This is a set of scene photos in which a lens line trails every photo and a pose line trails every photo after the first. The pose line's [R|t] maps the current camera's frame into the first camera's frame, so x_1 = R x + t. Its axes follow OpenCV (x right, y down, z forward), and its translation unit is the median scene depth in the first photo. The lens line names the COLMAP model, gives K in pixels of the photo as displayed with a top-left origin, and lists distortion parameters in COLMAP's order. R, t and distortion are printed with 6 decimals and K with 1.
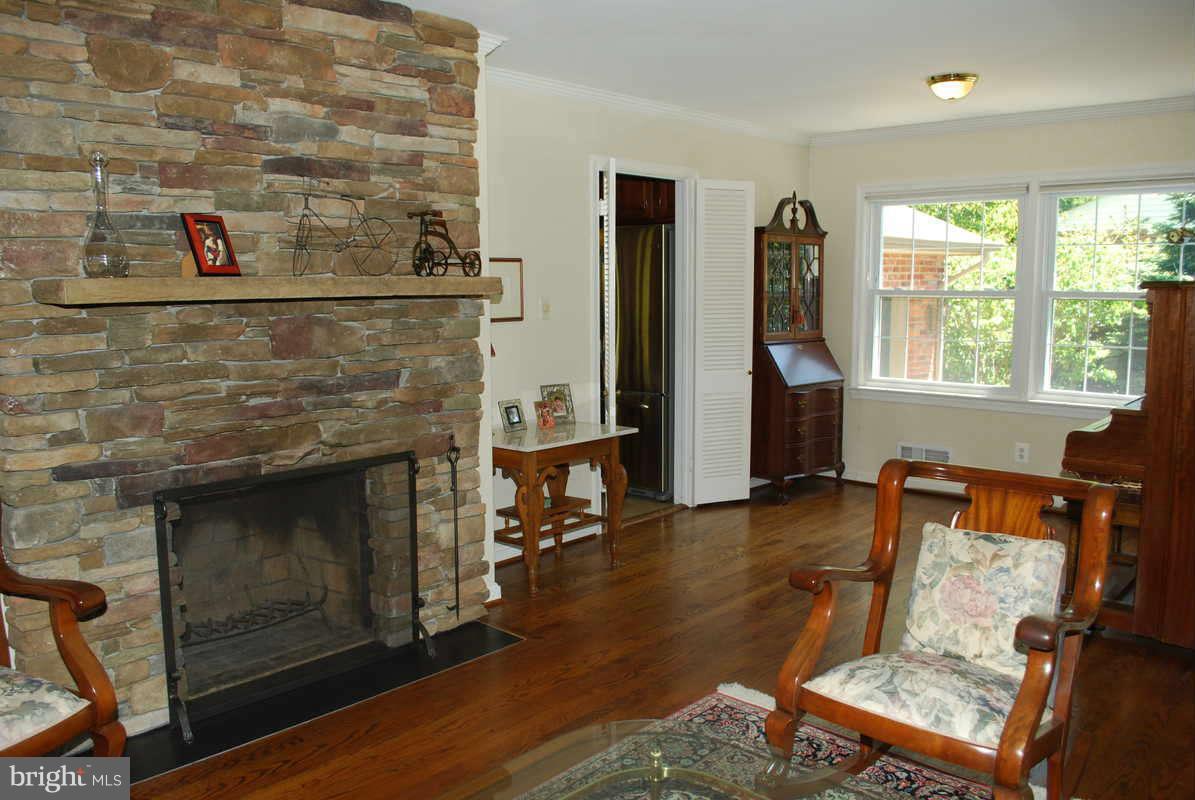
lens RADIAL K [[944.0, 0, 595.3], [0, 944.0, 400.2], [0, 0, 1]] dist [-0.077875, 0.000504]
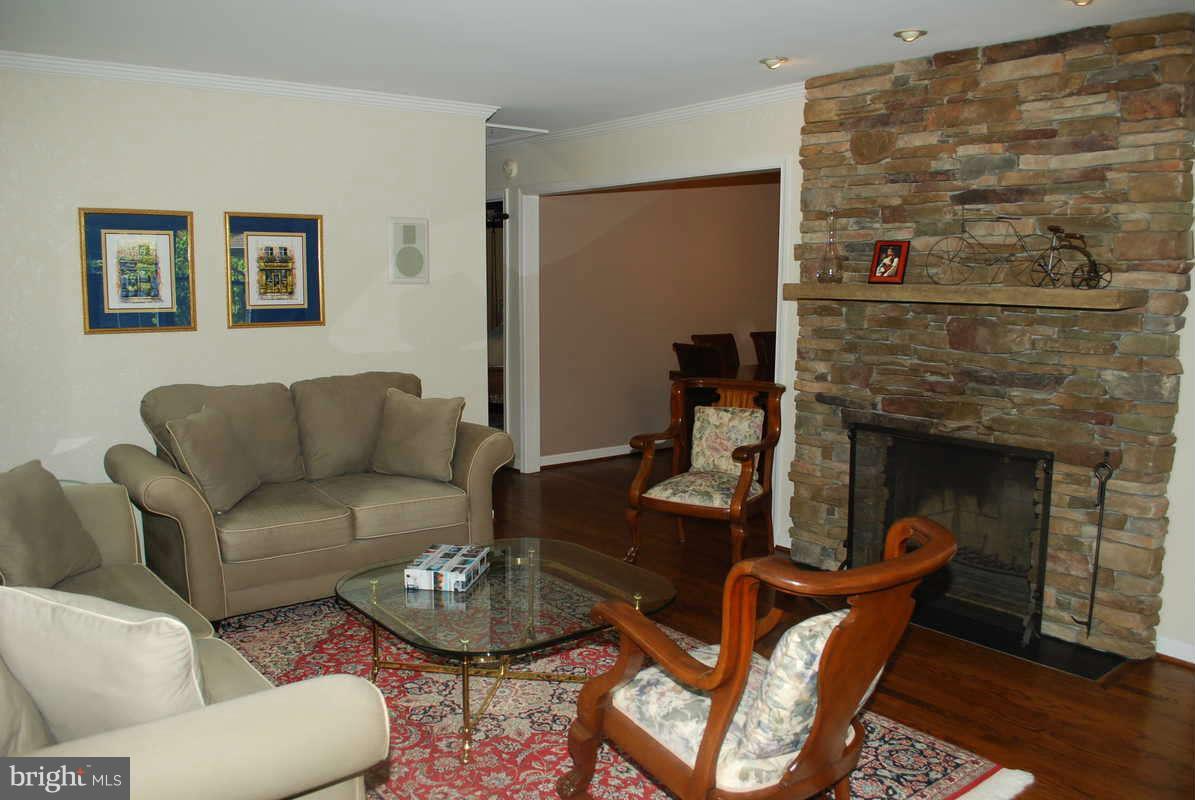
lens RADIAL K [[944.0, 0, 597.4], [0, 944.0, 396.7], [0, 0, 1]] dist [-0.077875, 0.000504]
pose [[-0.152312, 0.134154, -0.979185, 1.036809], [-0.124206, 0.980292, 0.153626, -0.120749], [0.980497, 0.145020, -0.132648, 0.728770]]
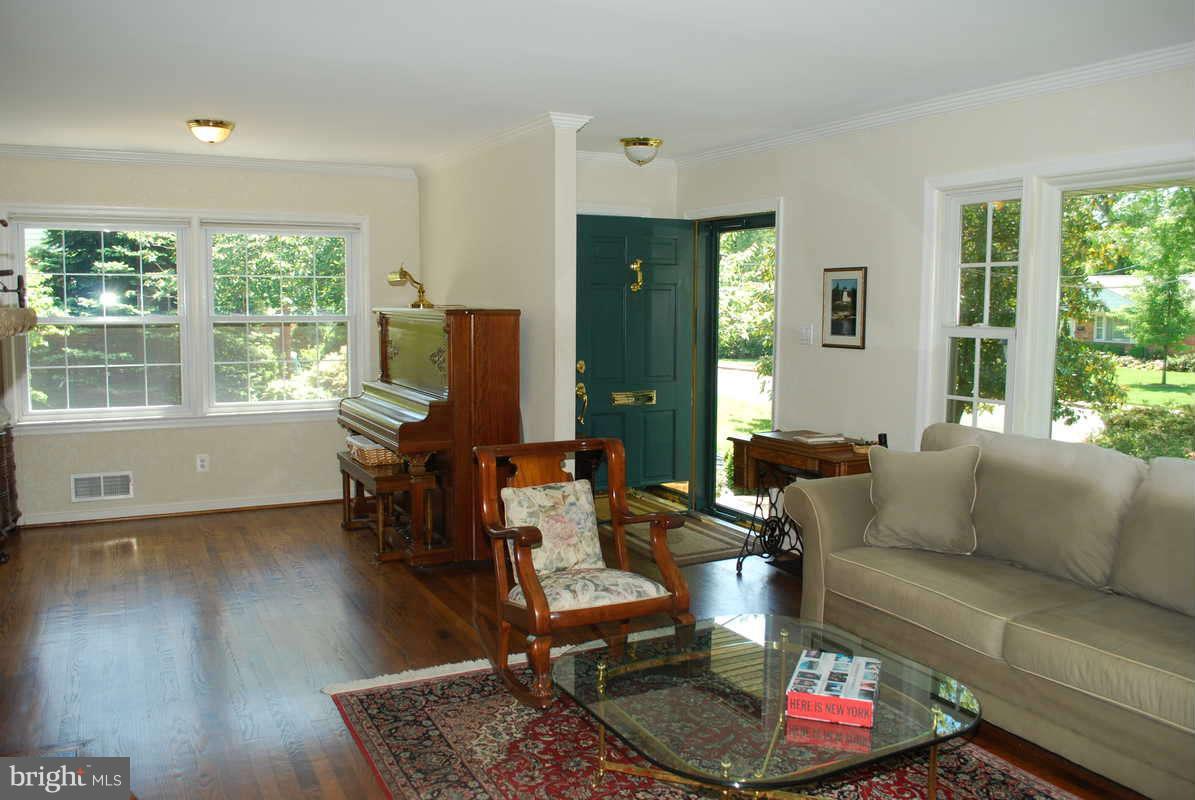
lens RADIAL K [[944.0, 0, 600.7], [0, 944.0, 402.5], [0, 0, 1]] dist [-0.077875, 0.000504]
pose [[0.332301, -0.091946, 0.938681, -0.784510], [0.108313, 0.992373, 0.058861, -0.053852], [-0.936933, 0.082112, 0.339725, 0.339427]]
